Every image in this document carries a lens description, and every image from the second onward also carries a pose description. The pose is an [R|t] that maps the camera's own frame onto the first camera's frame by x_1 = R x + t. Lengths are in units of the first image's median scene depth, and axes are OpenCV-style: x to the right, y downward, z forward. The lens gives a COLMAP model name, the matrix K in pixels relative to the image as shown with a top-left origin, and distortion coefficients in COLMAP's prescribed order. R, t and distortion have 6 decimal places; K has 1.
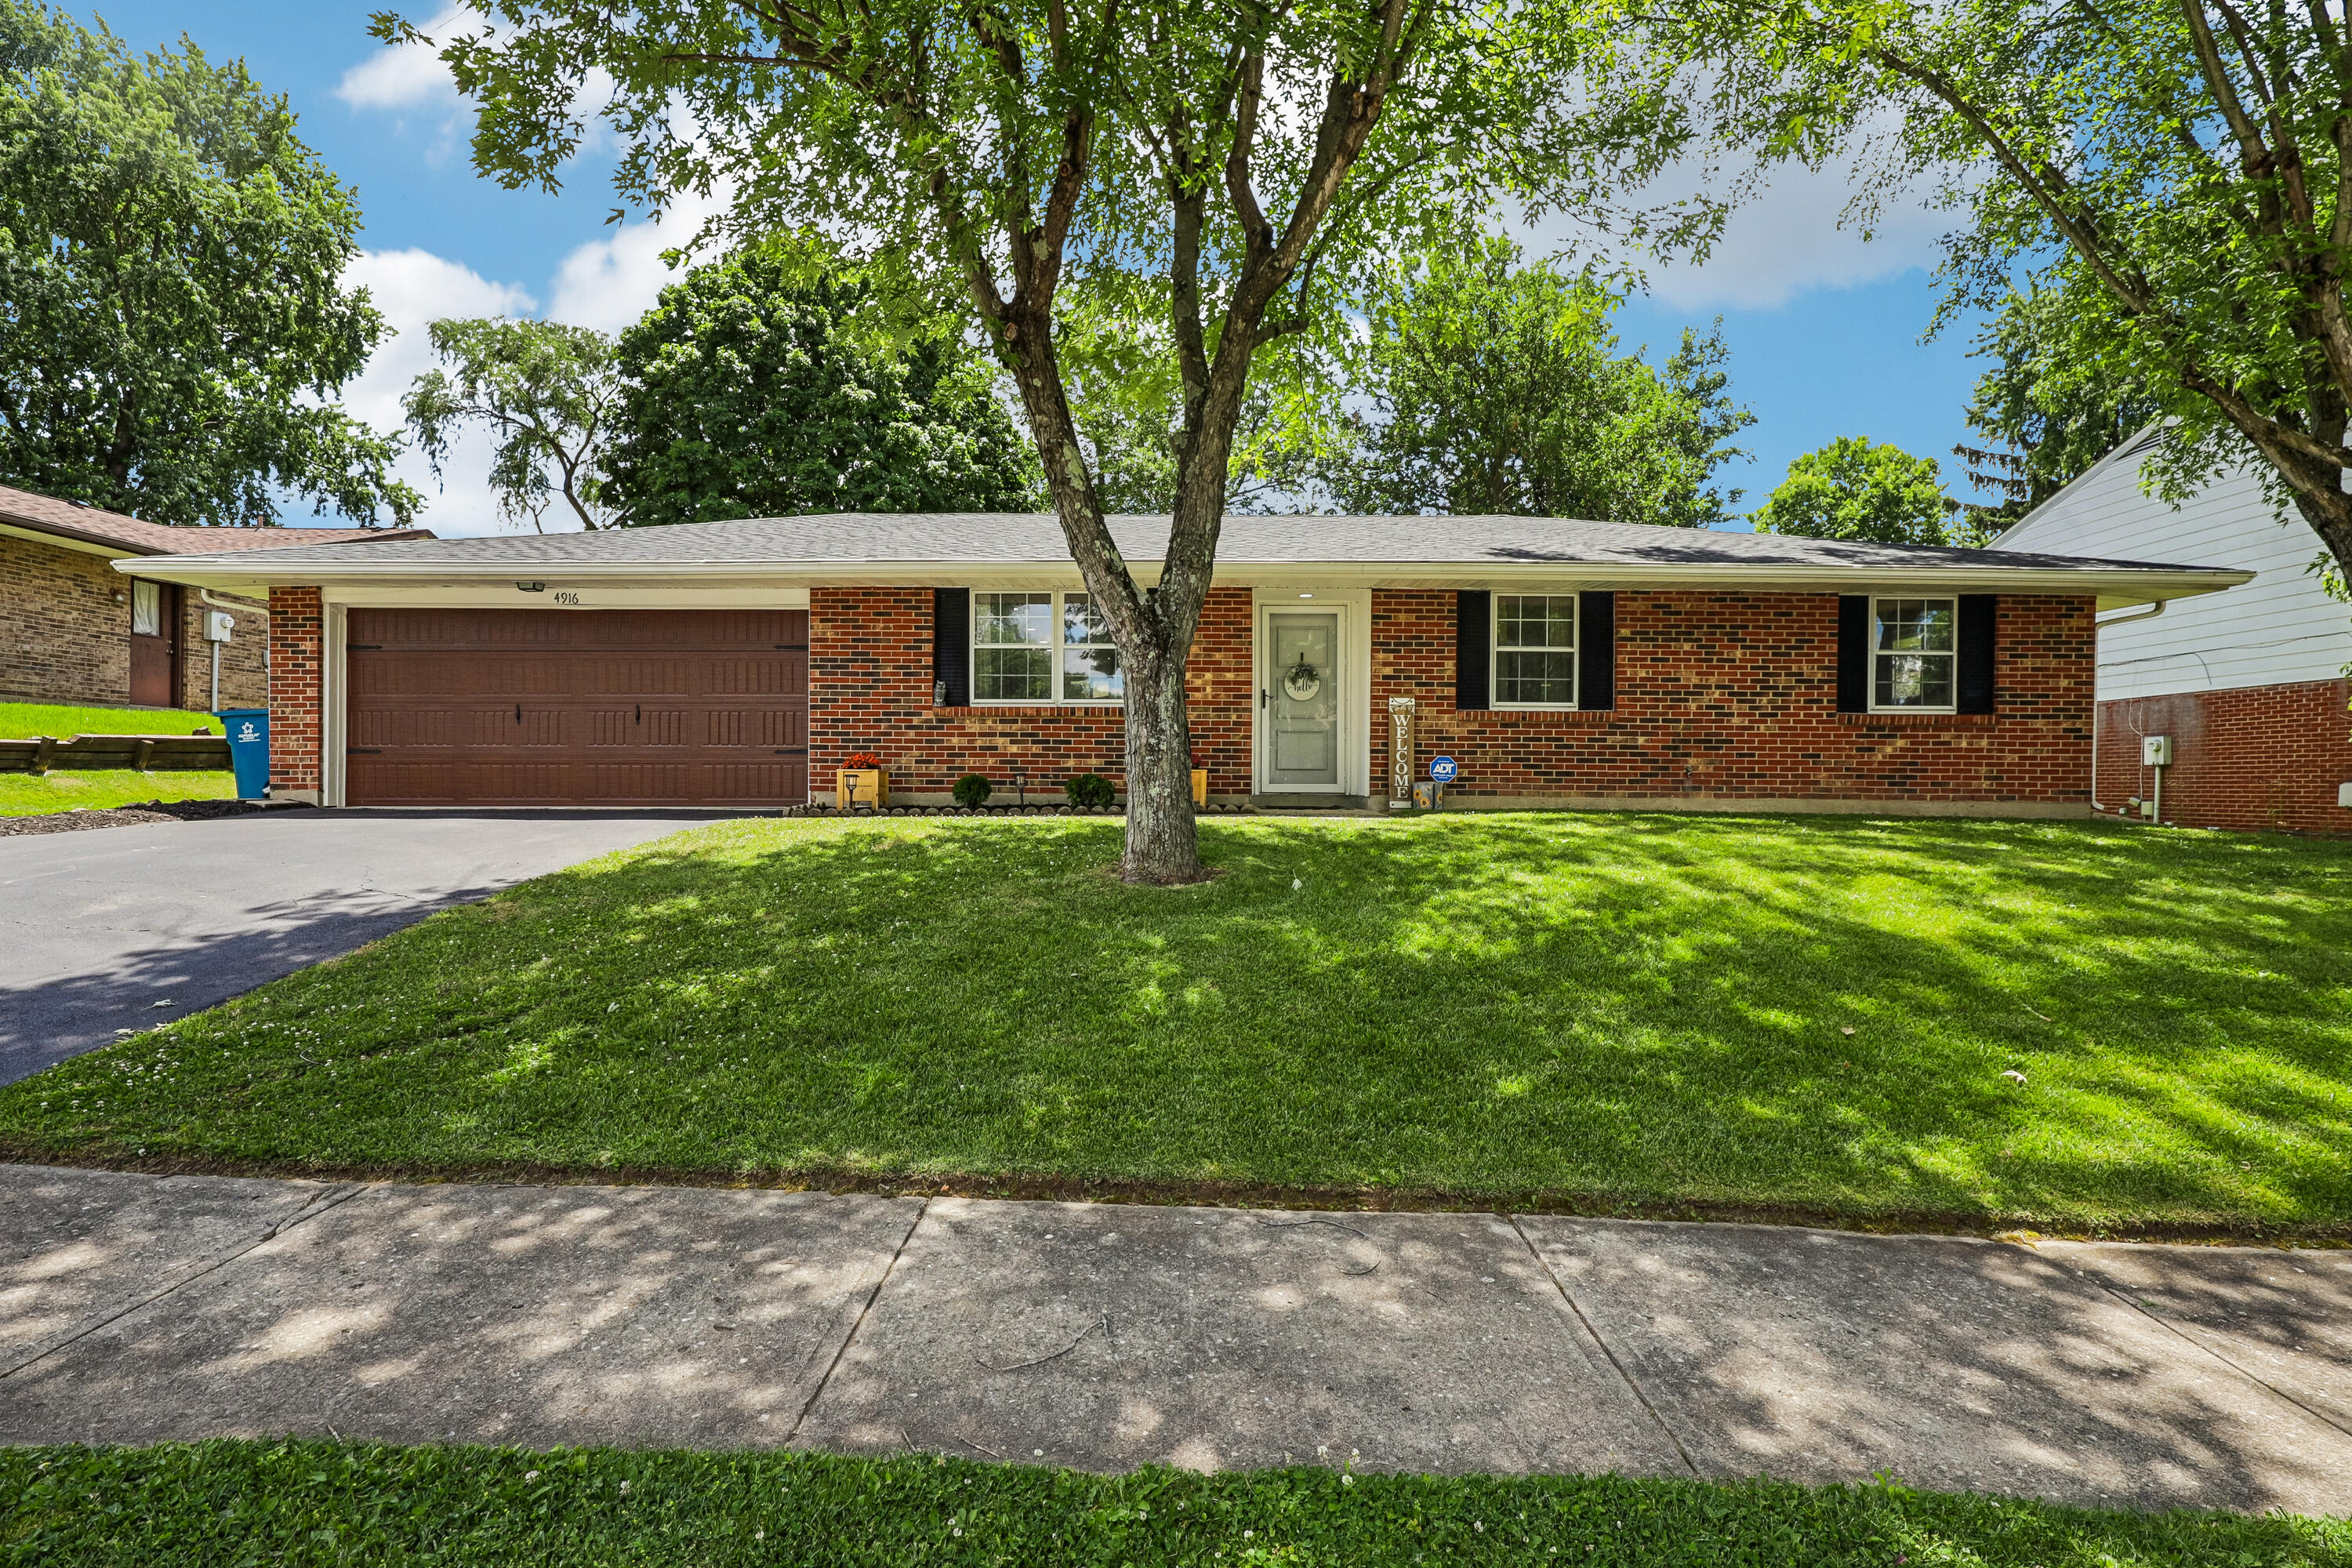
lens RADIAL K [[1092.7, 0, 1176.0], [0, 1092.7, 784.0], [0, 0, 1]] dist [-0.001177, -0.000470]
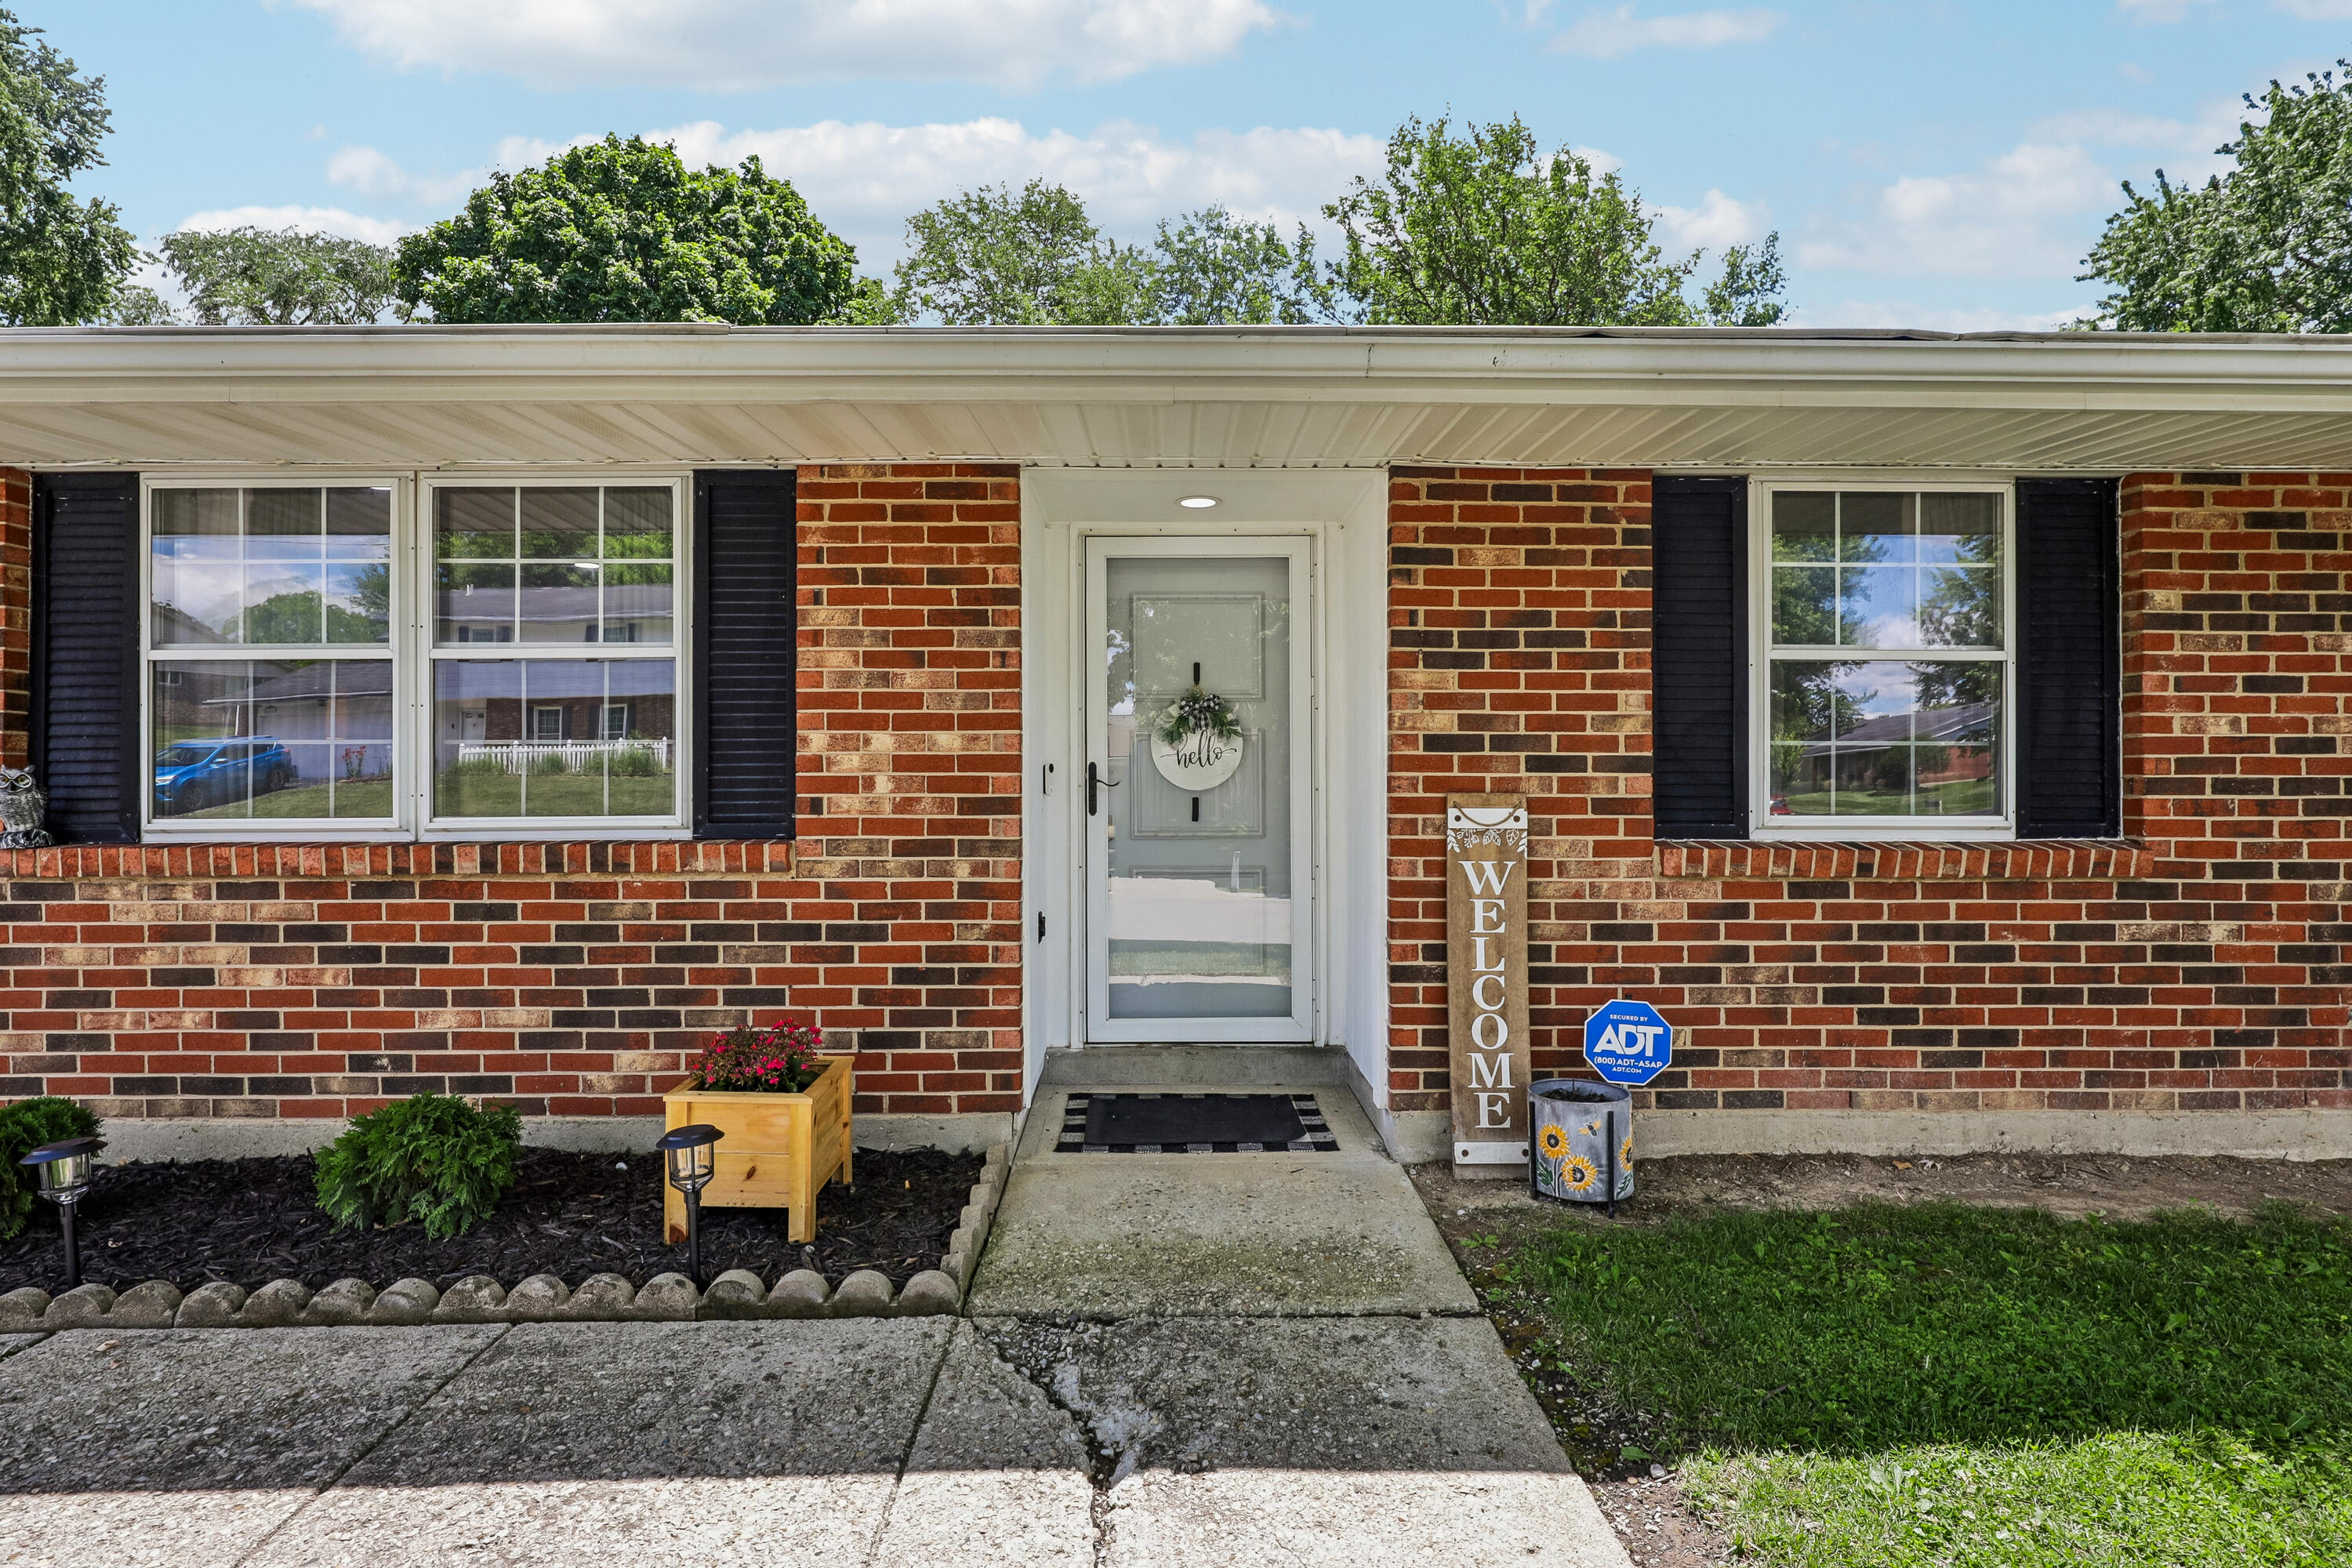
lens RADIAL K [[1128.0, 0, 1176.0], [0, 1128.0, 784.0], [0, 0, 1]] dist [-0.008497, -0.000019]
pose [[0.999730, -0.007928, 0.021862, 0.107973], [0.007865, 0.999965, 0.002948, -0.086827], [-0.021885, -0.002775, 0.999757, 0.668835]]
